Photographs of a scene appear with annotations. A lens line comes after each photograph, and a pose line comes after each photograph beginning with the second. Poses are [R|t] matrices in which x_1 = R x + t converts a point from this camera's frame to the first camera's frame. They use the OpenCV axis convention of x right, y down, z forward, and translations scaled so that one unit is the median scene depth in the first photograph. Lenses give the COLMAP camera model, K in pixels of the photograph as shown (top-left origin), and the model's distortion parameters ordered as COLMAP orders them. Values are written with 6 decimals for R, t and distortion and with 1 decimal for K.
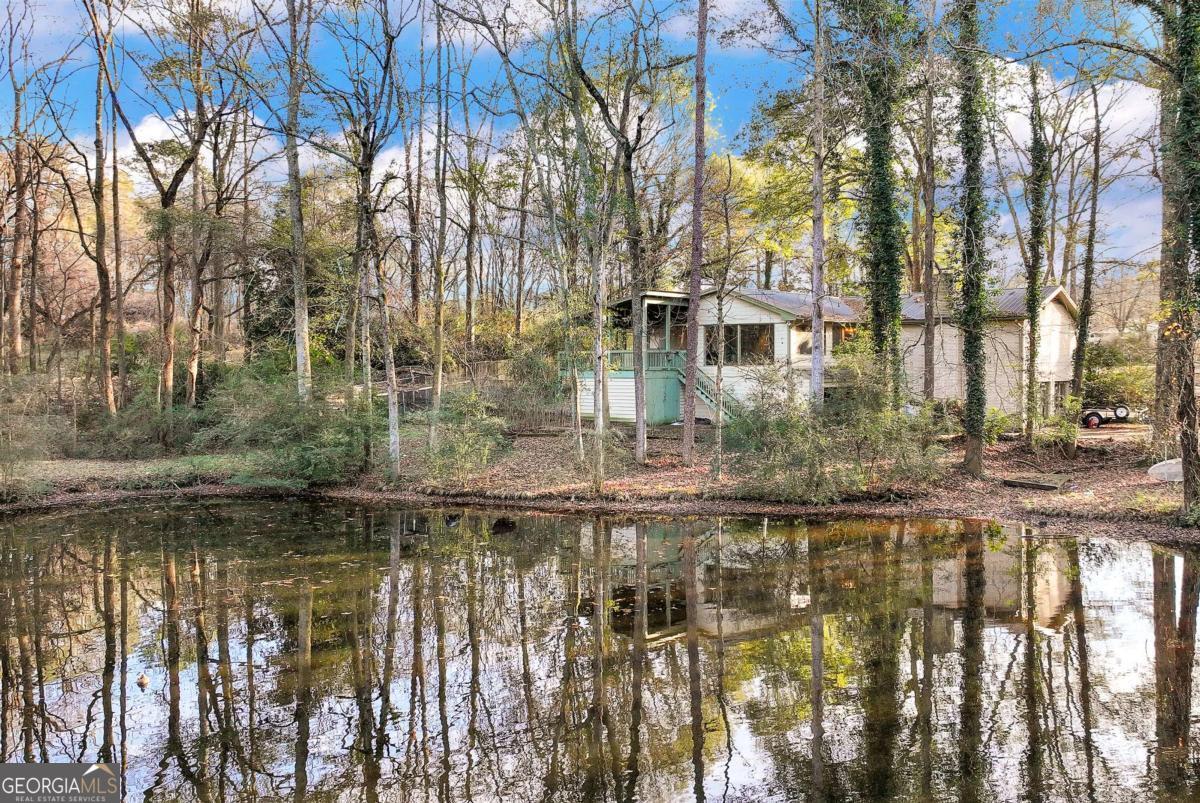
lens RADIAL K [[863.9, 0, 600.0], [0, 863.9, 401.5], [0, 0, 1]] dist [-0.002931, 0.000580]
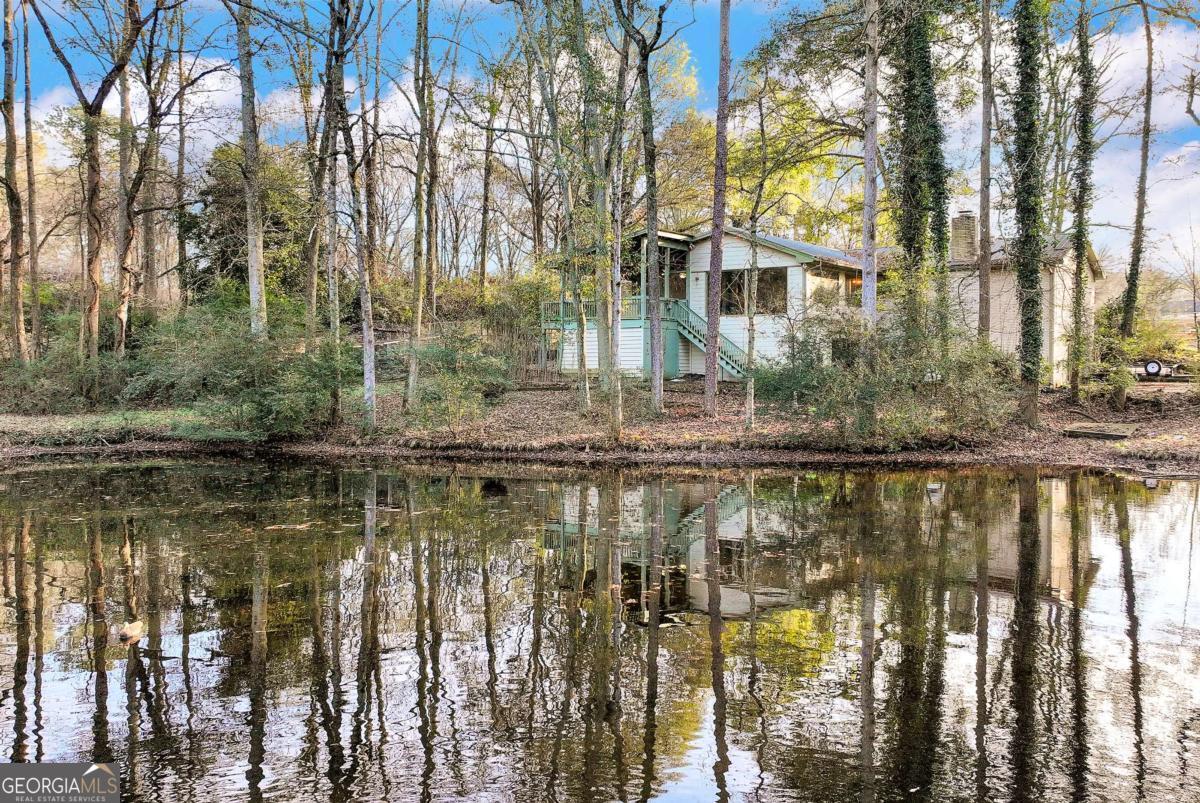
lens RADIAL K [[880.8, 0, 592.8], [0, 880.8, 397.8], [0, 0, 1]] dist [-0.000798, -0.002994]
pose [[0.998210, -0.000756, 0.059806, -0.067359], [0.000376, 0.999980, 0.006365, 0.048648], [-0.059809, -0.006332, 0.998190, 0.115133]]
